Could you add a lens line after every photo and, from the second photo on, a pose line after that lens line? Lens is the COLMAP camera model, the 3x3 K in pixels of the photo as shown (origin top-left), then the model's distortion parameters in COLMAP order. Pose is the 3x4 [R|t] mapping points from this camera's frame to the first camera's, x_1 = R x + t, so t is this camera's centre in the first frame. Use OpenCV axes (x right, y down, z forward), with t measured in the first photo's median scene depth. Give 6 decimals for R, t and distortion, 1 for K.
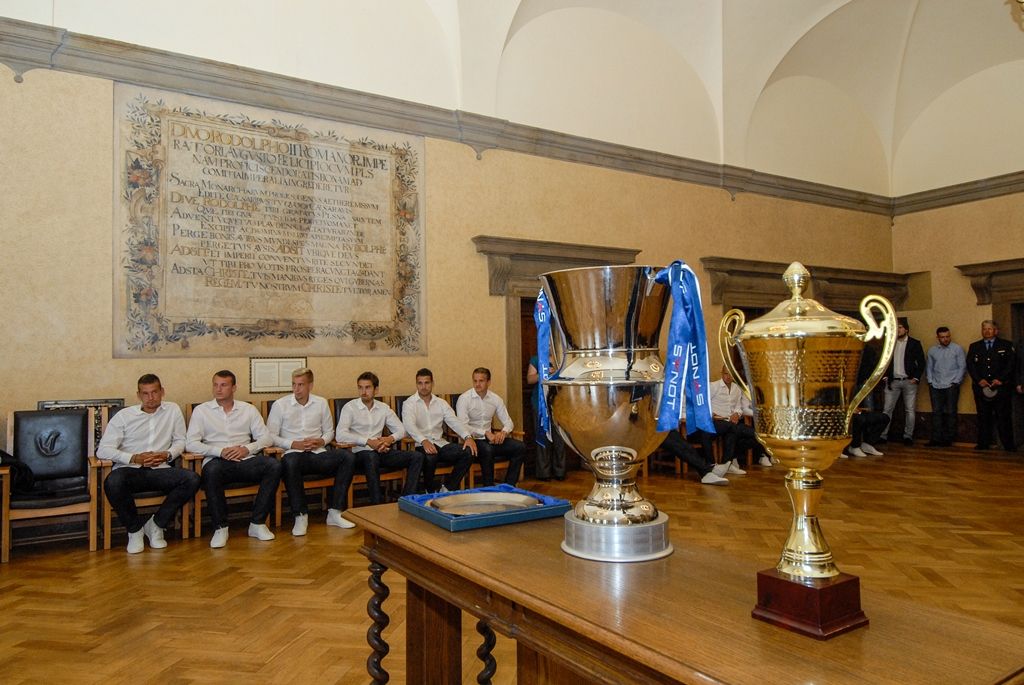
lens RADIAL K [[698.3, 0, 512.0], [0, 698.3, 342.5], [0, 0, 1]] dist [0.069480, -0.069472]
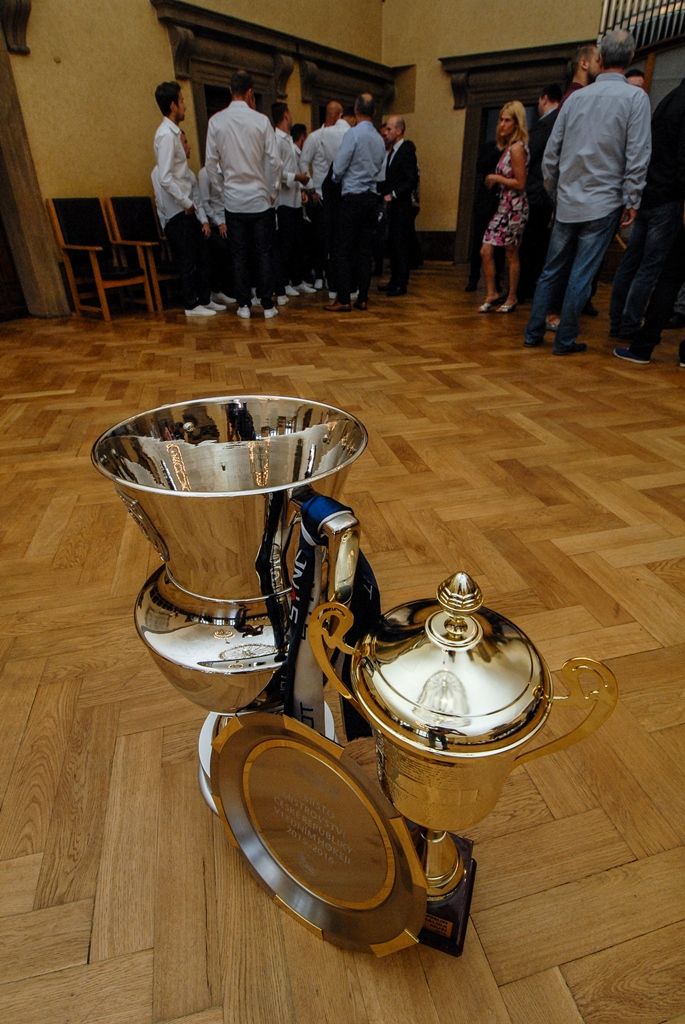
lens RADIAL K [[526.9, 0, 342.5], [0, 526.9, 512.0], [0, 0, 1]] dist [0.029071, -0.034799]
pose [[0.906486, -0.211368, 0.365523, 0.205234], [-0.017447, 0.846194, 0.532589, 0.055745], [-0.421876, -0.489161, 0.763375, 0.371702]]
